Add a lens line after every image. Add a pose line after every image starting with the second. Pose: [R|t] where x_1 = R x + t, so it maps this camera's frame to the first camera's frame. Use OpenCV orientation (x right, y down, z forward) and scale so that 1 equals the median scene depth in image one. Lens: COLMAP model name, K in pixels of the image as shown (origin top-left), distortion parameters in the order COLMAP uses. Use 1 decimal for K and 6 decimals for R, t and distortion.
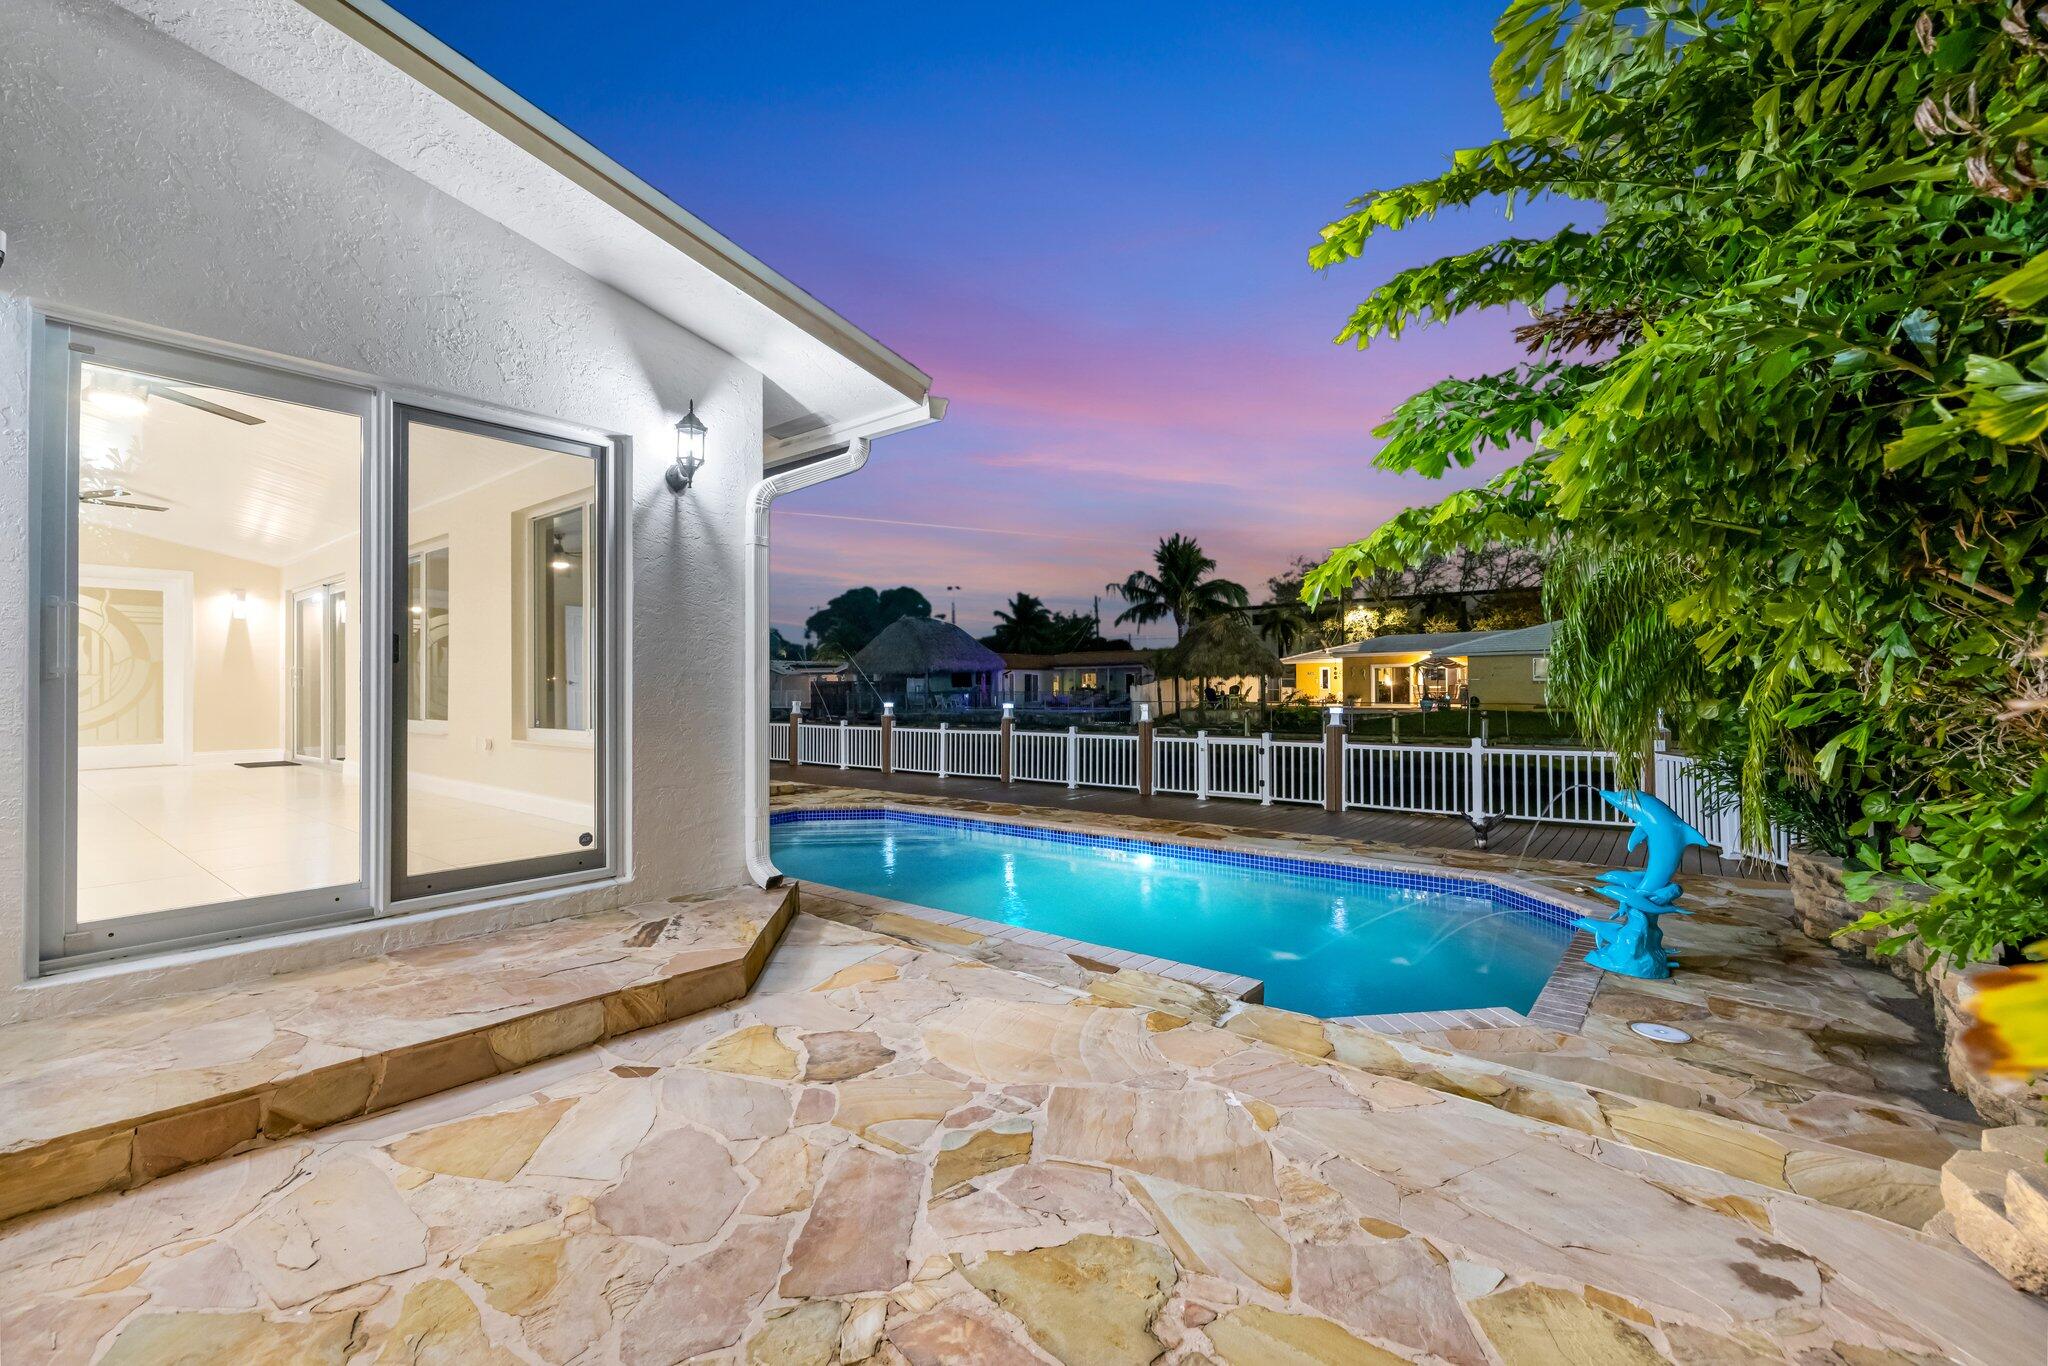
lens RADIAL K [[865.3, 0, 1012.9], [0, 865.3, 686.2], [0, 0, 1]] dist [0.003813, -0.000554]
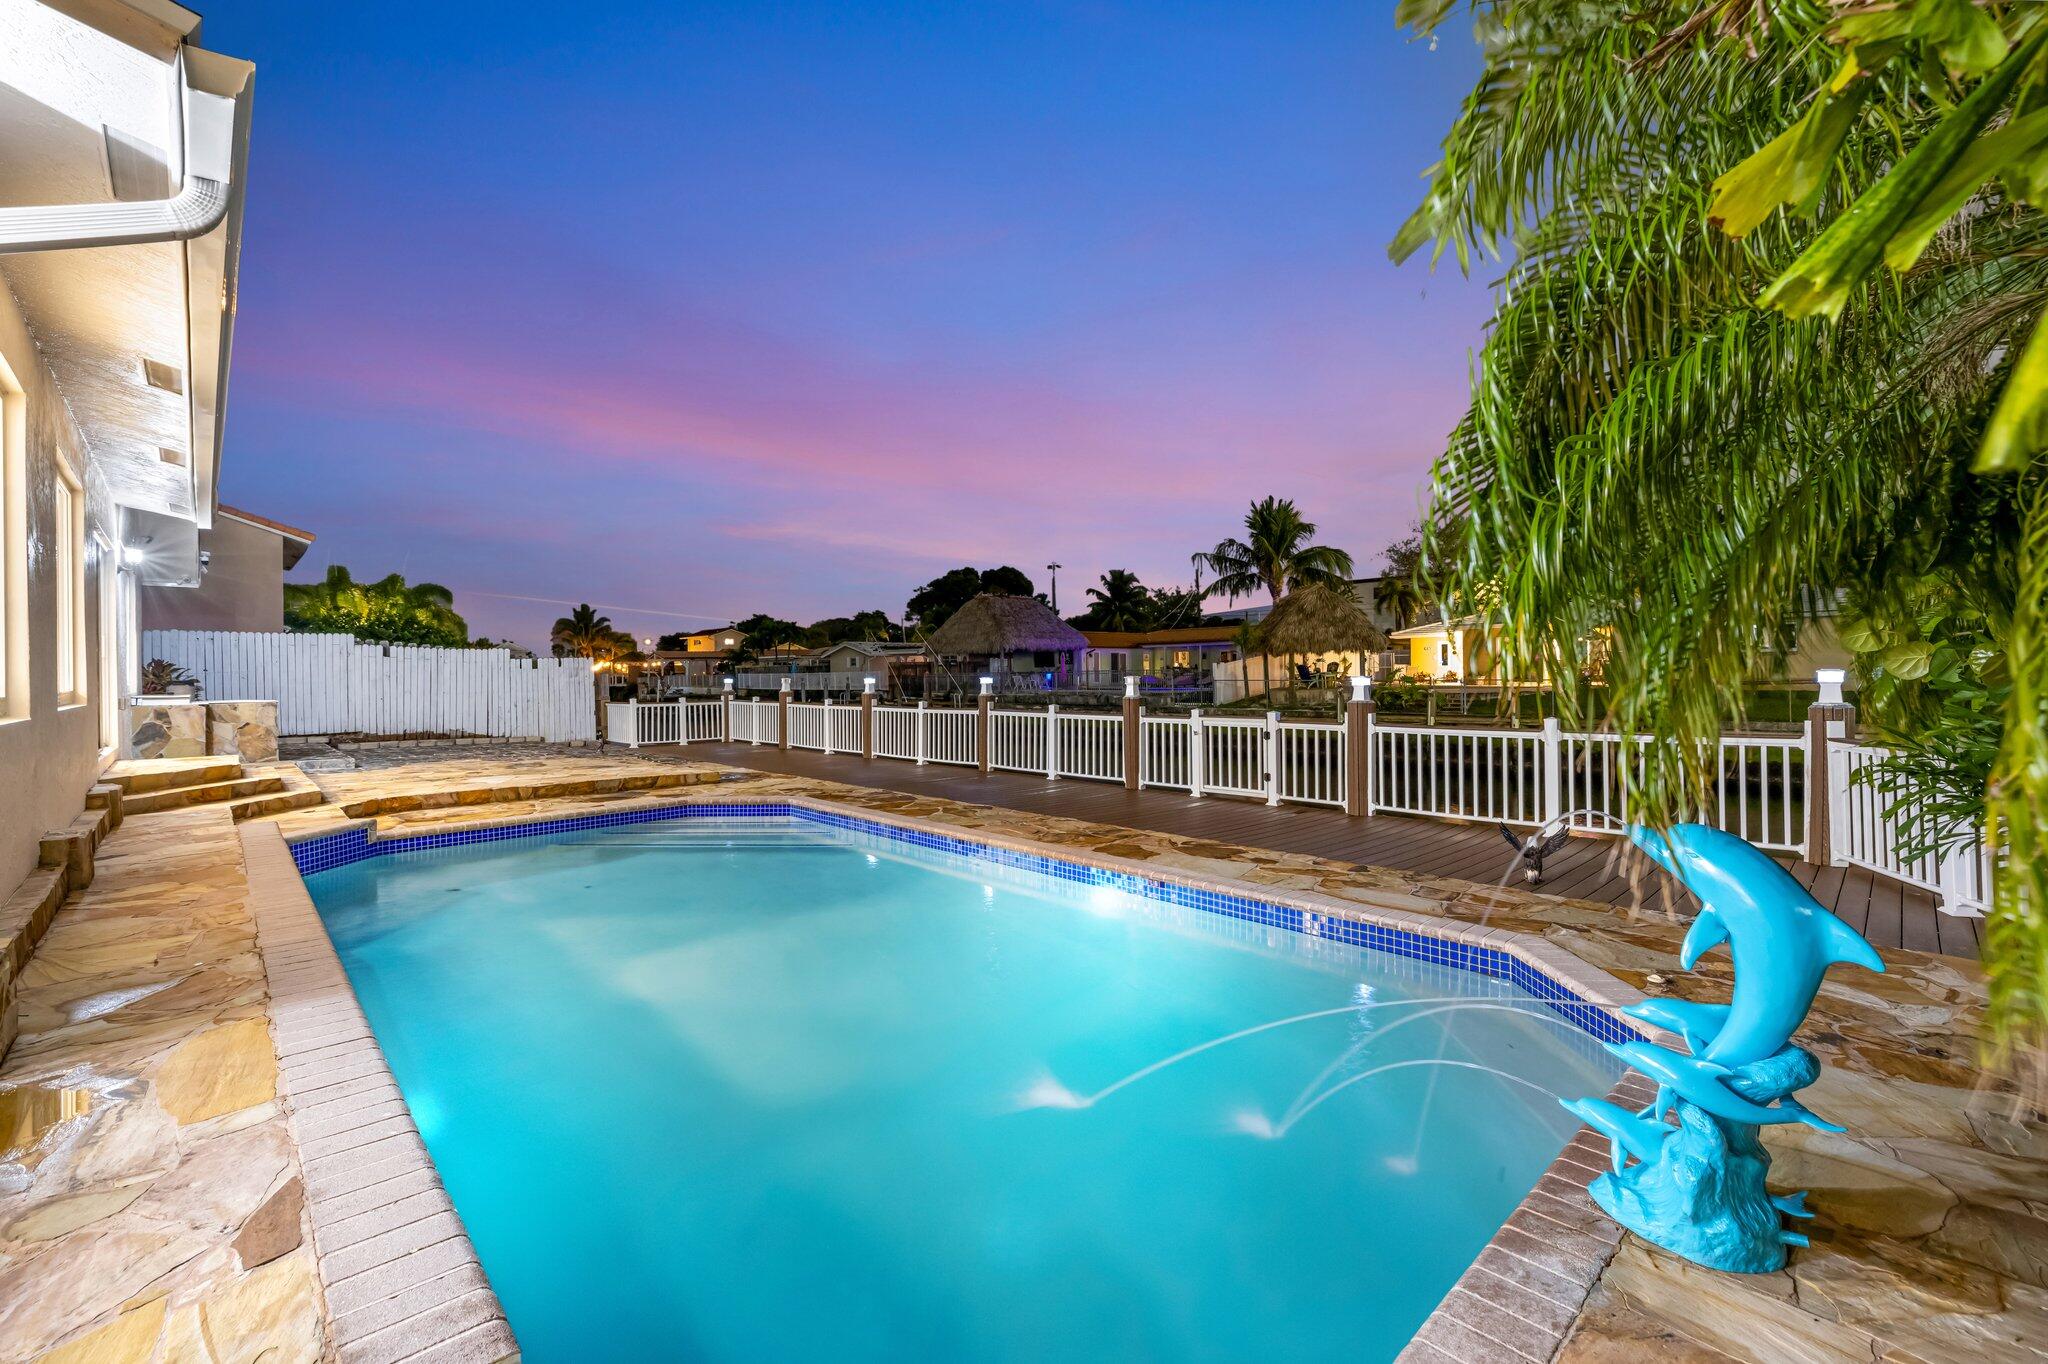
lens RADIAL K [[865.3, 0, 1020.5], [0, 865.3, 674.3], [0, 0, 1]] dist [0.003813, -0.000554]
pose [[0.990738, -0.005021, -0.135698, 0.143193], [0.005785, 0.999970, 0.005234, 0.012608], [0.135667, -0.005971, 0.990736, 0.170025]]
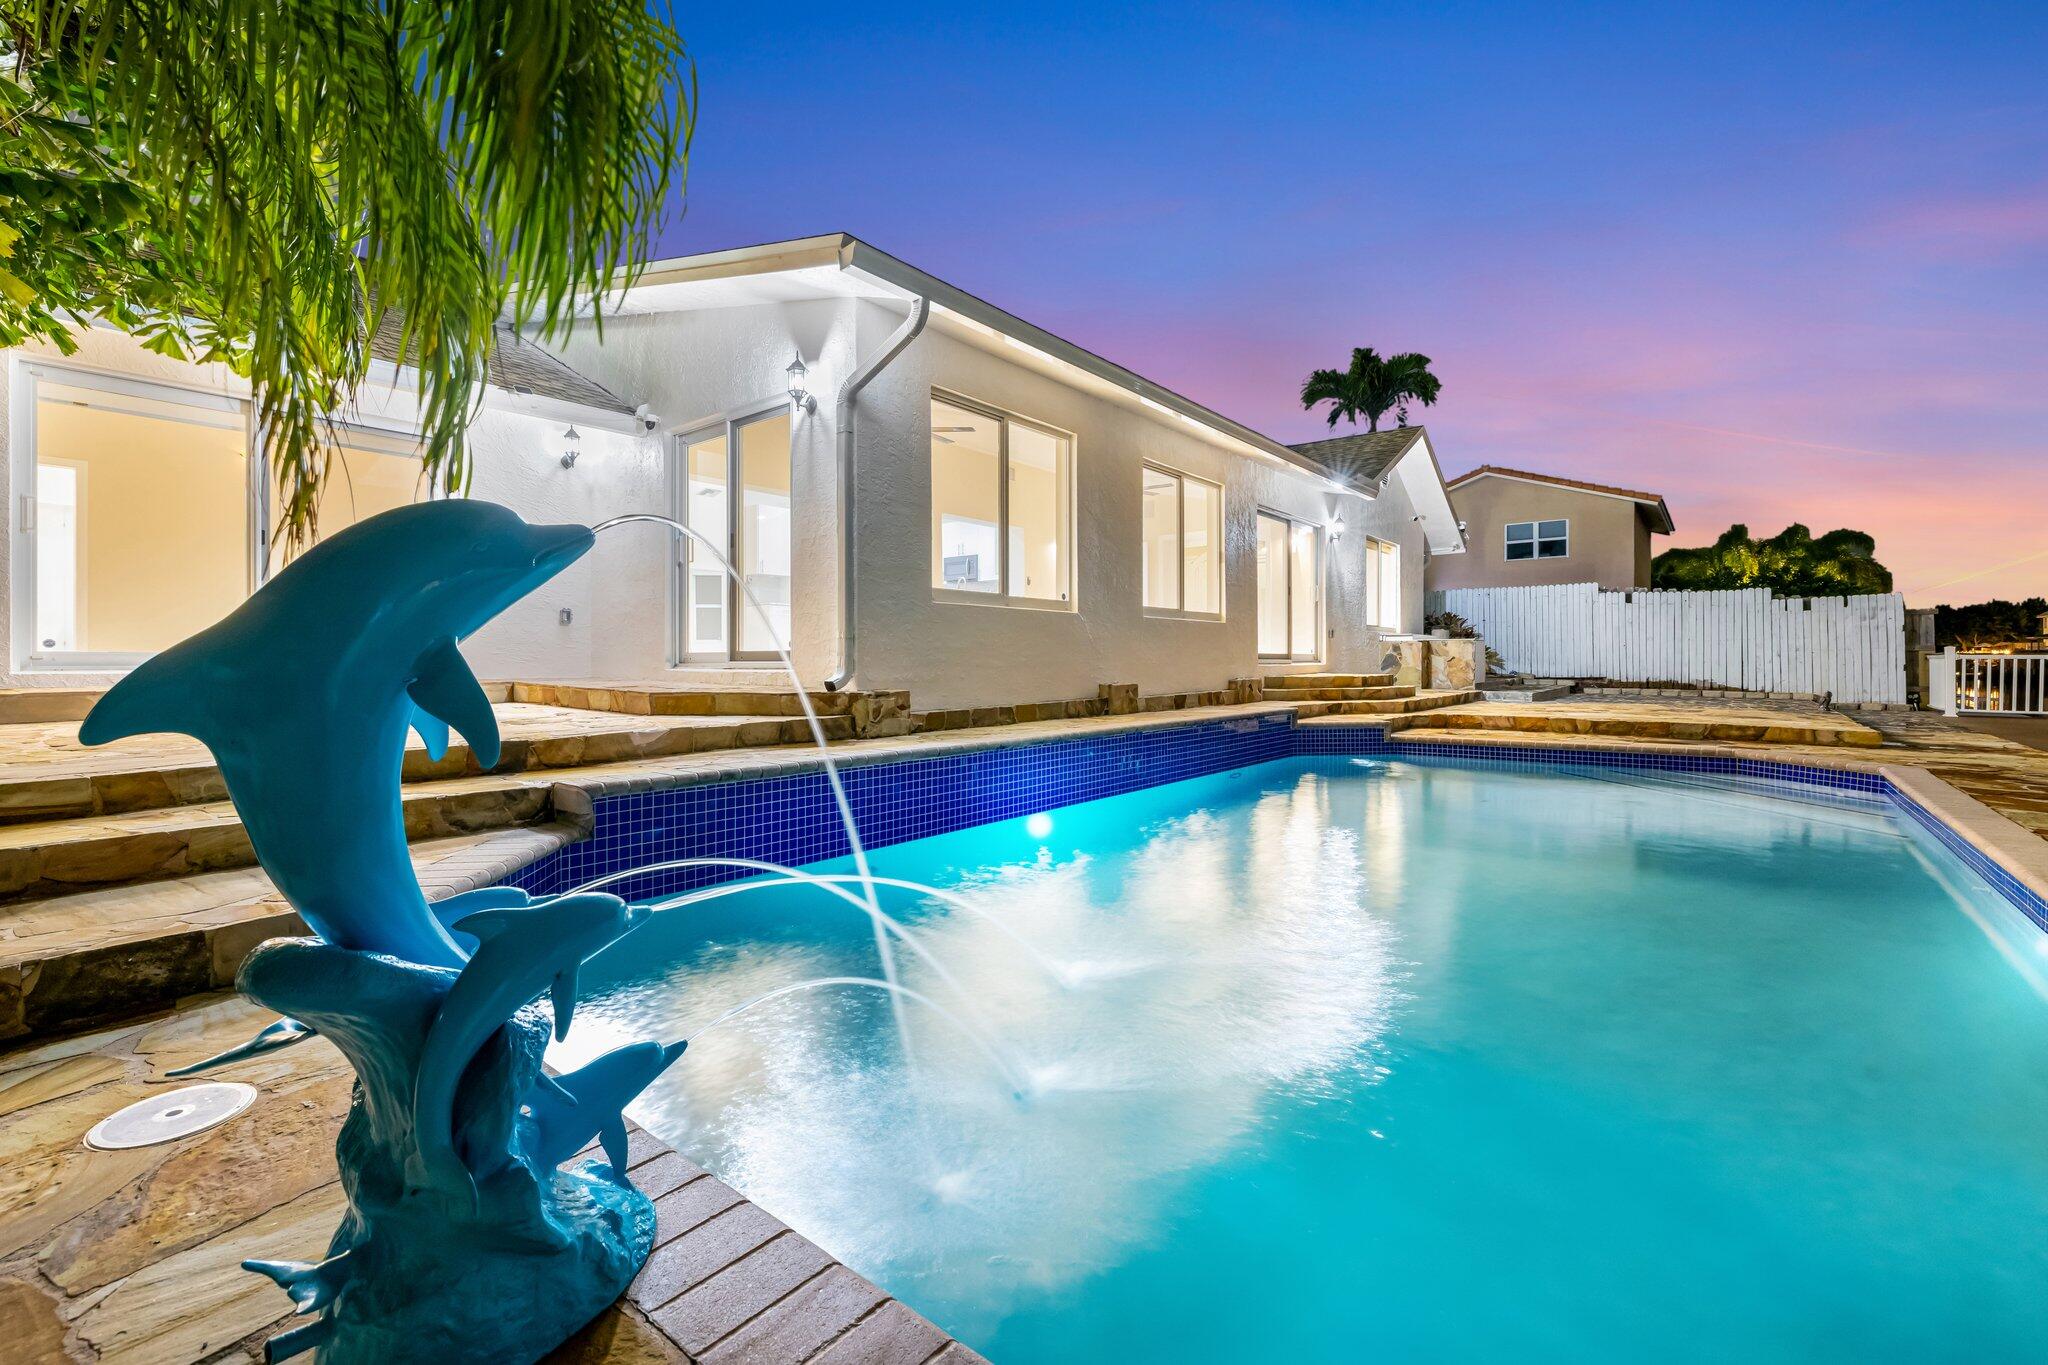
lens RADIAL K [[865.3, 0, 1009.8], [0, 865.3, 665.6], [0, 0, 1]] dist [0.003813, -0.000554]
pose [[-0.015432, 0.011625, -0.999813, 0.282425], [0.003721, 0.999926, 0.011569, 0.049891], [0.999874, -0.003542, -0.015474, 0.362680]]
